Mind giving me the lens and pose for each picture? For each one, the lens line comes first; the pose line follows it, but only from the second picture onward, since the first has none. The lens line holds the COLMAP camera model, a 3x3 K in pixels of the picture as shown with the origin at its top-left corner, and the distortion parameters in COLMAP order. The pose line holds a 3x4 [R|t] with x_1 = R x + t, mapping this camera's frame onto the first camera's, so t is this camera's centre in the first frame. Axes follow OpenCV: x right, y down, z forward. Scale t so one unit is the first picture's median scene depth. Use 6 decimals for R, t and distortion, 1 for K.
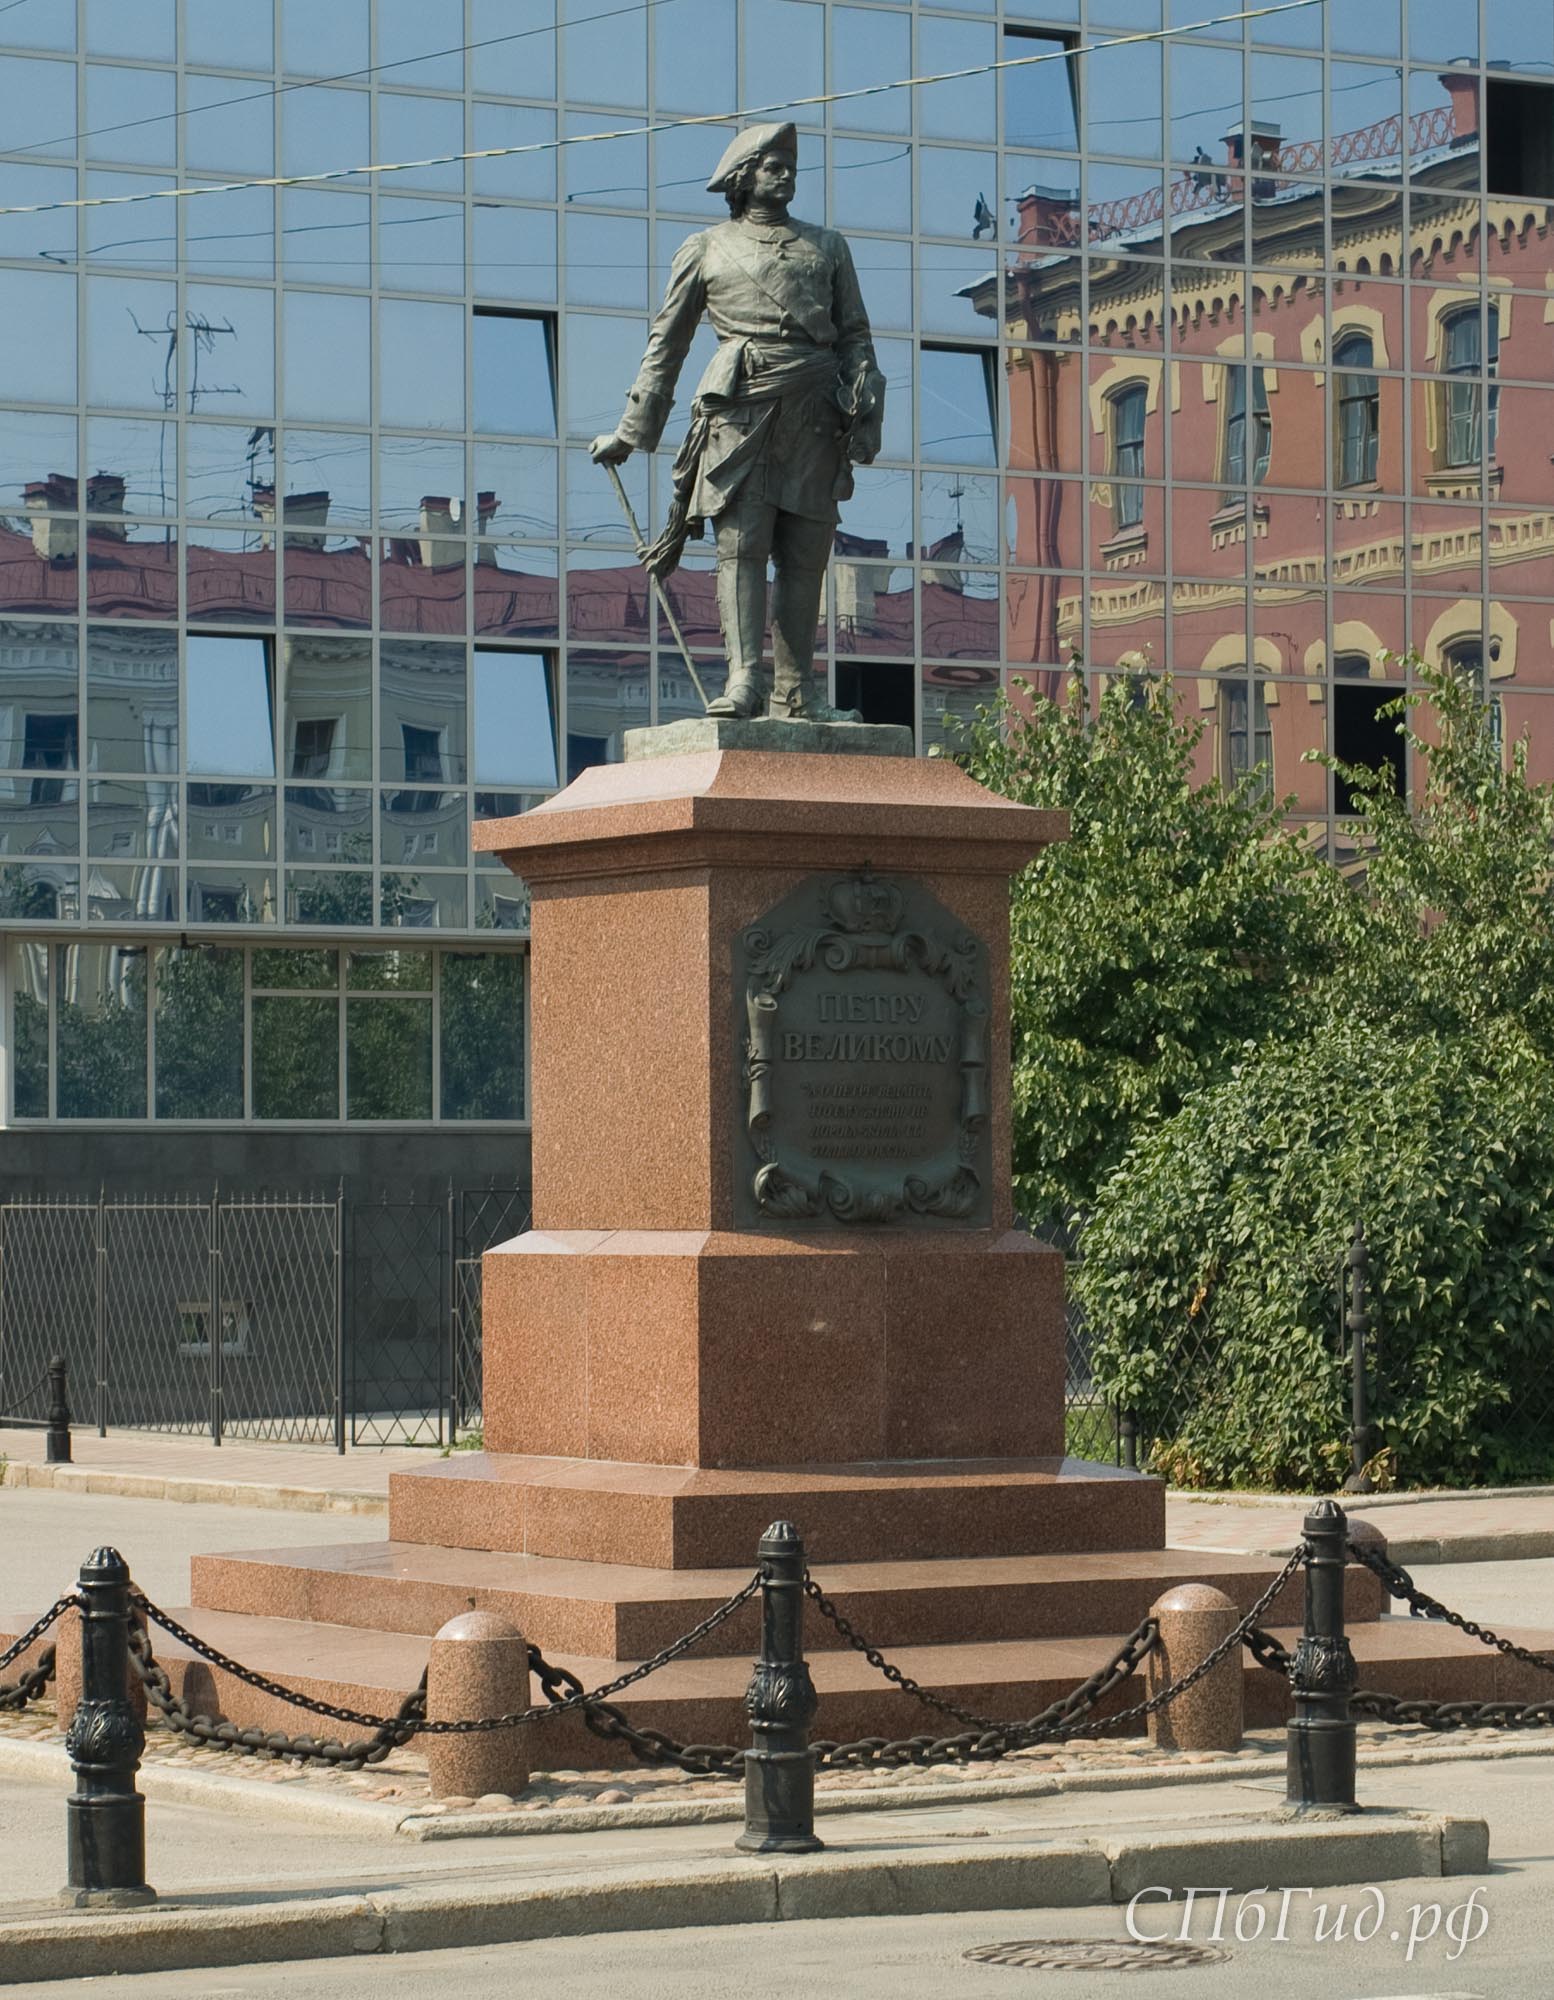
lens RADIAL K [[6091.5, 0, 777.0], [0, 6091.5, 1000.0], [0, 0, 1]] dist [0.120626, 0.343943]
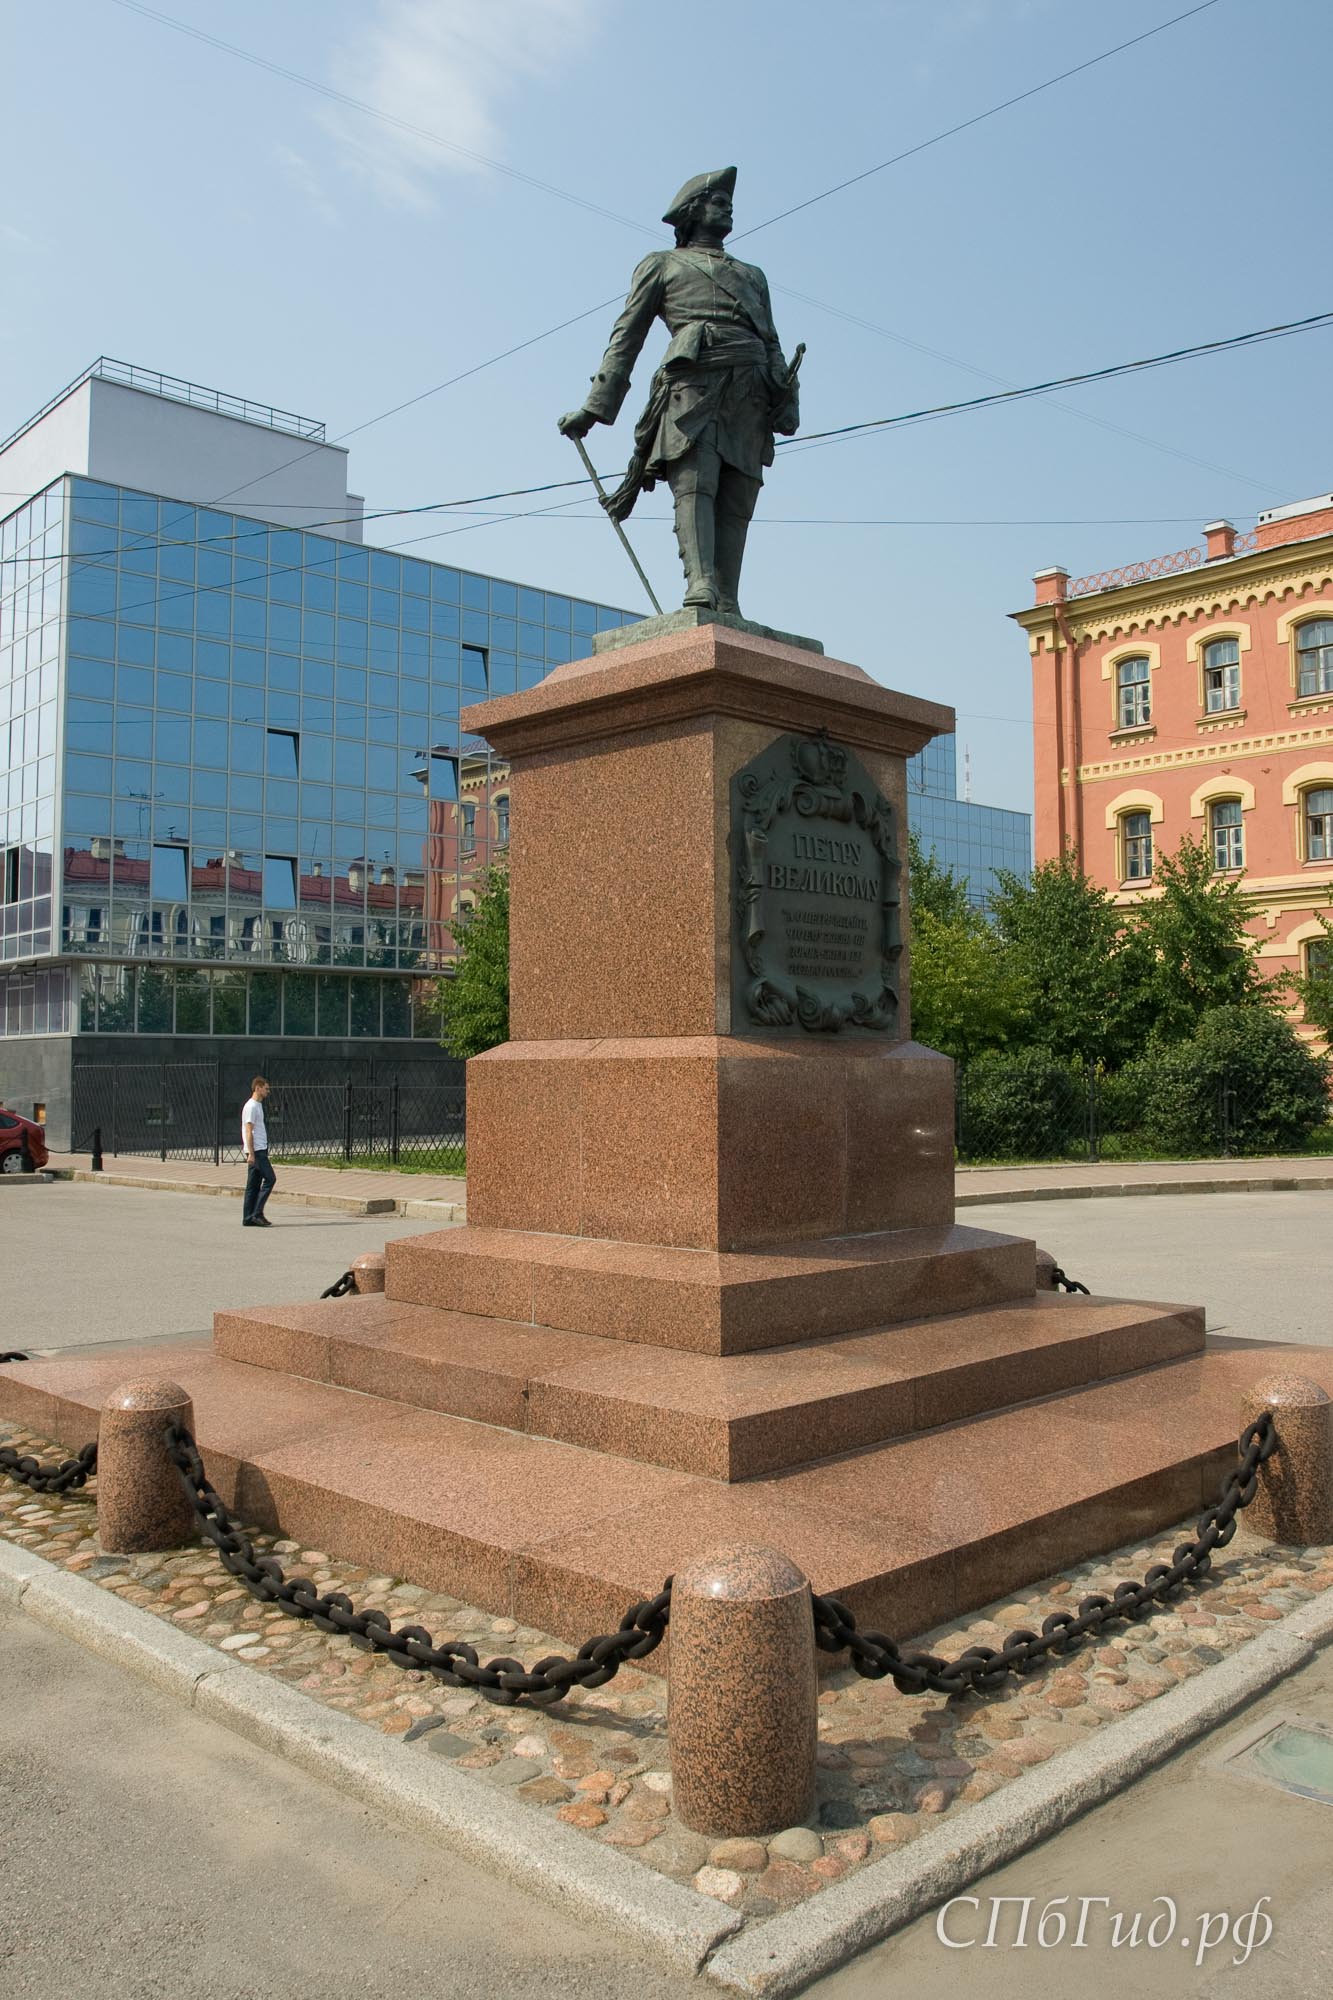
lens RADIAL K [[1518.5, 0, 666.5], [0, 1518.5, 1000.0], [0, 0, 1]] dist [-0.071044, 0.006943]
pose [[0.970249, 0.014130, 0.241695, -0.084084], [-0.009431, 0.999744, -0.020589, 0.036005], [-0.241924, 0.017697, 0.970134, 0.709299]]
